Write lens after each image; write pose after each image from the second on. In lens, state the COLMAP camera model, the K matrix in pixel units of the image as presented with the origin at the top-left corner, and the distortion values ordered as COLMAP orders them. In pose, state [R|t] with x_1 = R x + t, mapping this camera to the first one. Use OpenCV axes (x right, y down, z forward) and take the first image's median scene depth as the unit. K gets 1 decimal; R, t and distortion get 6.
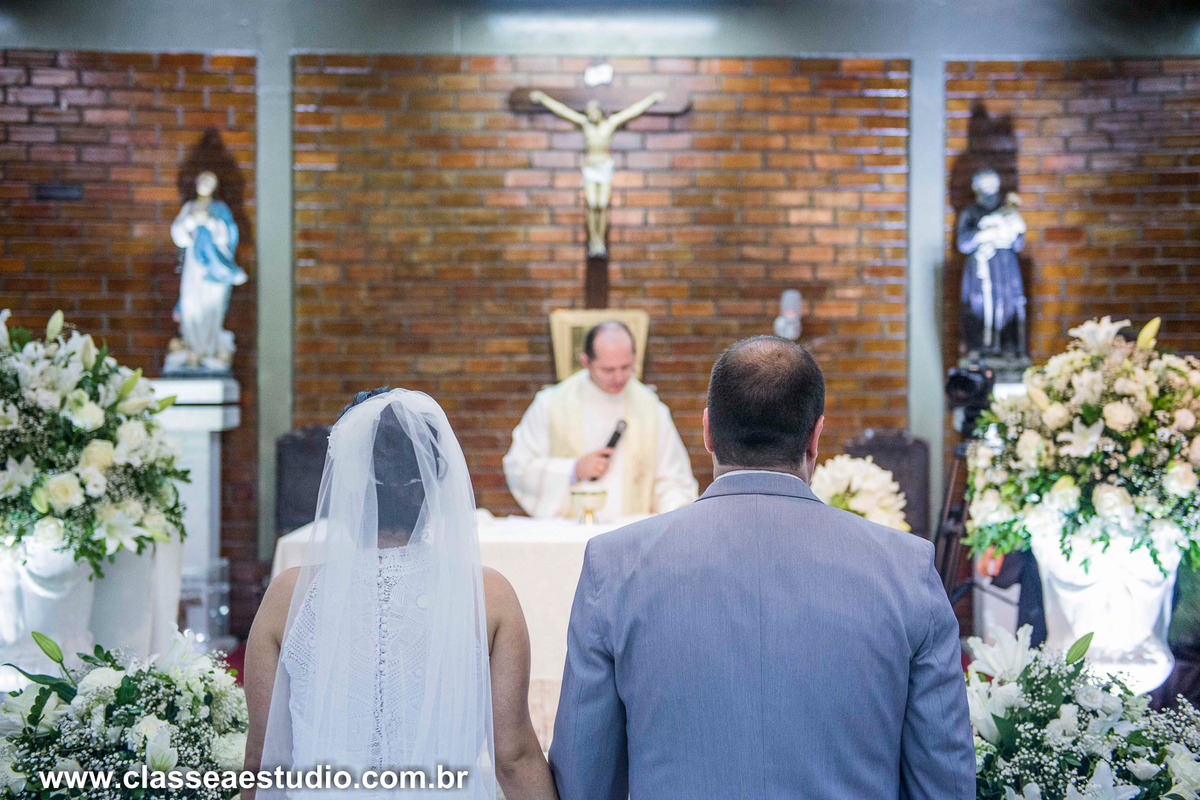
lens RADIAL K [[1716.2, 0, 603.4], [0, 1716.2, 398.2], [0, 0, 1]] dist [0.154887, 0.000000]
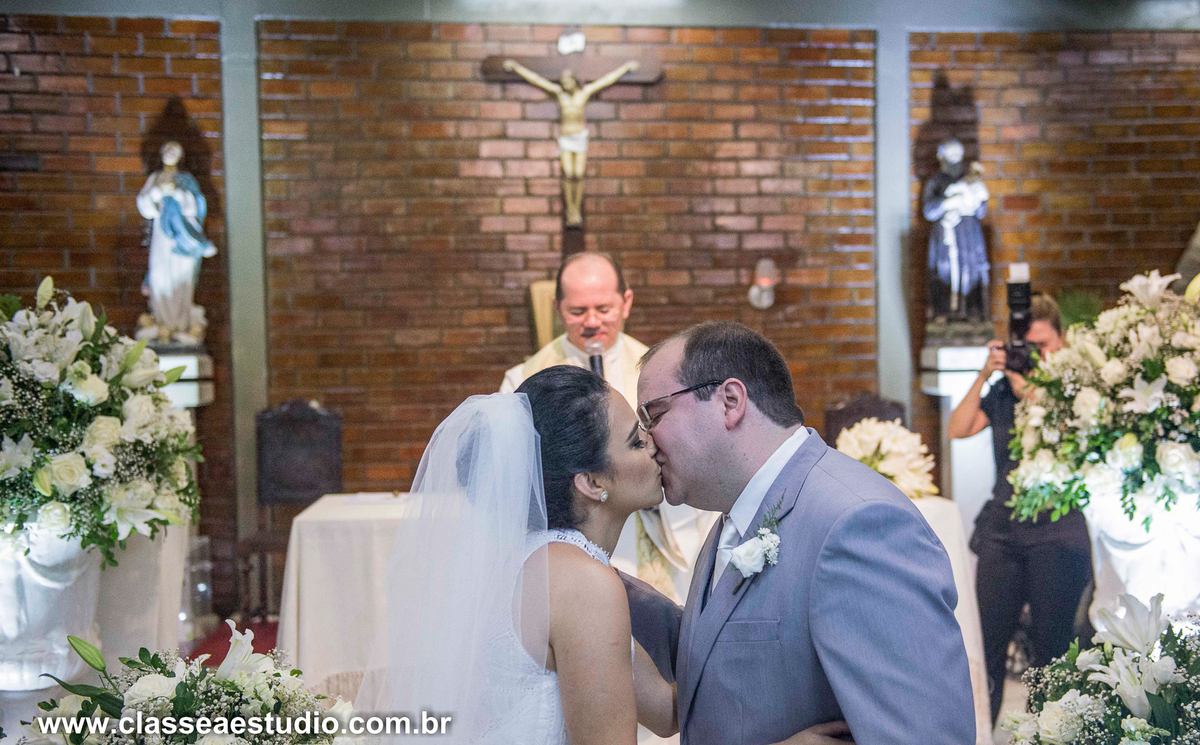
lens RADIAL K [[1535.2, 0, 644.0], [0, 1535.2, 439.9], [0, 0, 1]] dist [0.106702, 0.000000]
pose [[0.994855, -0.021224, 0.099058, -0.054595], [0.017019, 0.998926, 0.043105, 0.003823], [-0.099866, -0.041198, 0.994148, 0.097072]]
